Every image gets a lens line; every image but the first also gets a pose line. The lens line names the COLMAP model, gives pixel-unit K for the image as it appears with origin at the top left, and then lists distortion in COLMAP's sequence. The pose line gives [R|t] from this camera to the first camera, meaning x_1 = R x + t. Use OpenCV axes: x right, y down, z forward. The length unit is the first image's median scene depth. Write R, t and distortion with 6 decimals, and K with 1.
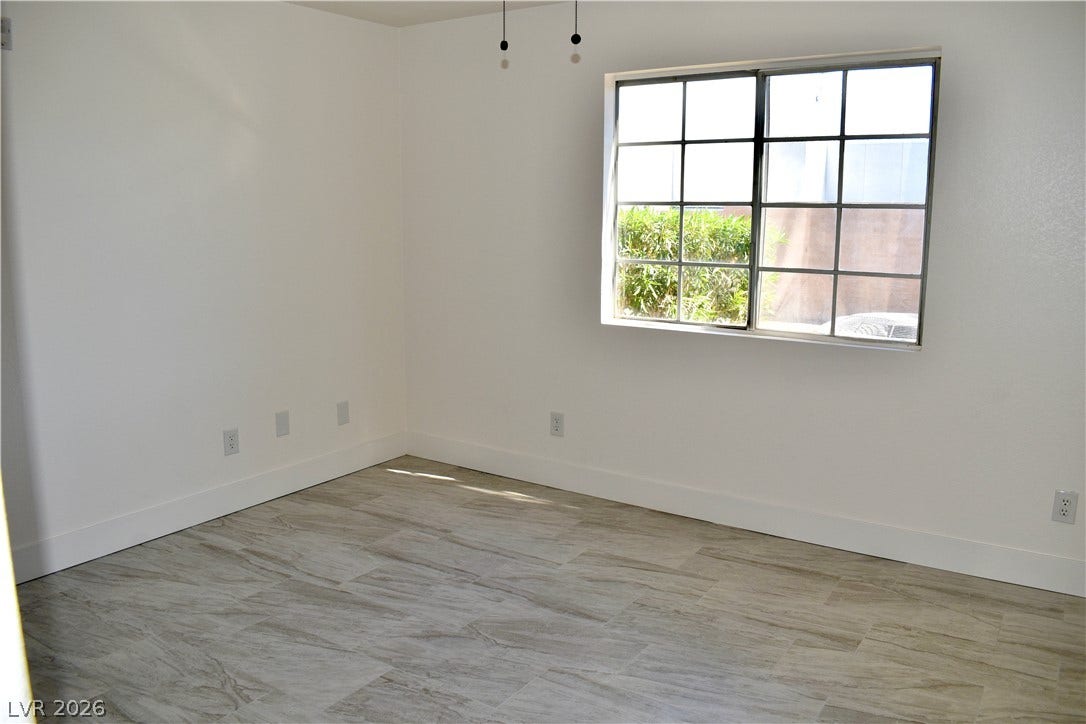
lens RADIAL K [[878.0, 0, 543.0], [0, 878.0, 362.0], [0, 0, 1]] dist [-0.053071, -0.003167]
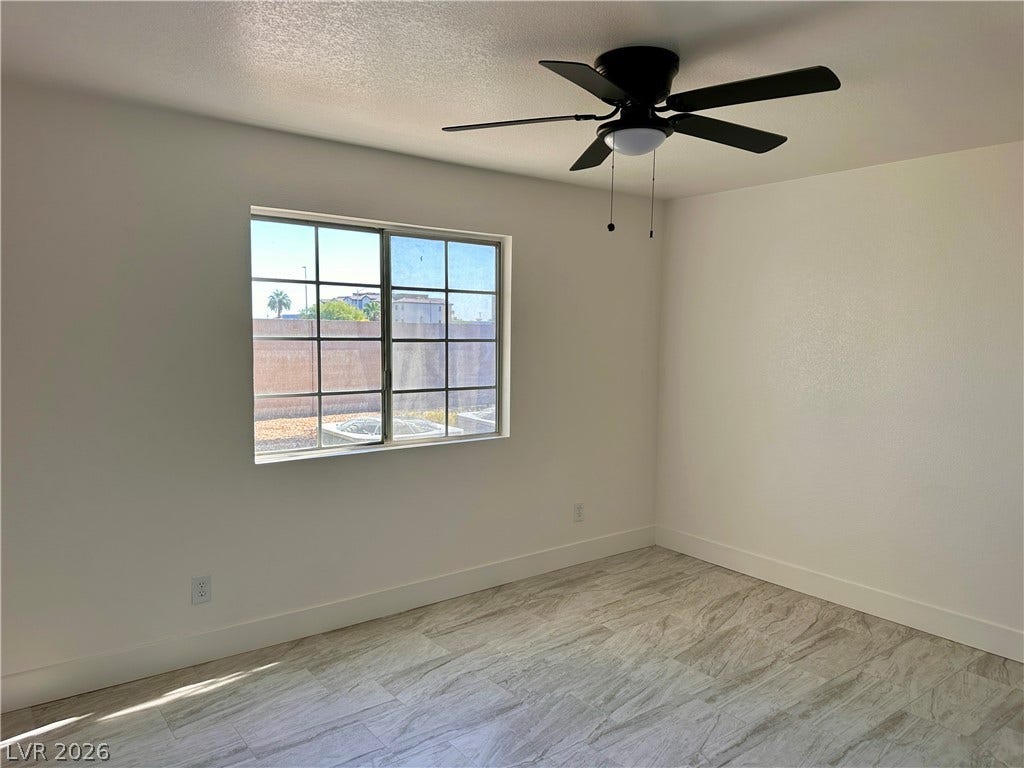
lens RADIAL K [[717.7, 0, 511.9], [0, 717.7, 397.4], [0, 0, 1]] dist [0.044456, -0.002697]
pose [[0.319540, -0.084363, 0.943810, -0.664076], [0.161637, 0.986284, 0.033435, -0.109994], [-0.933685, 0.141871, 0.328794, 0.540132]]
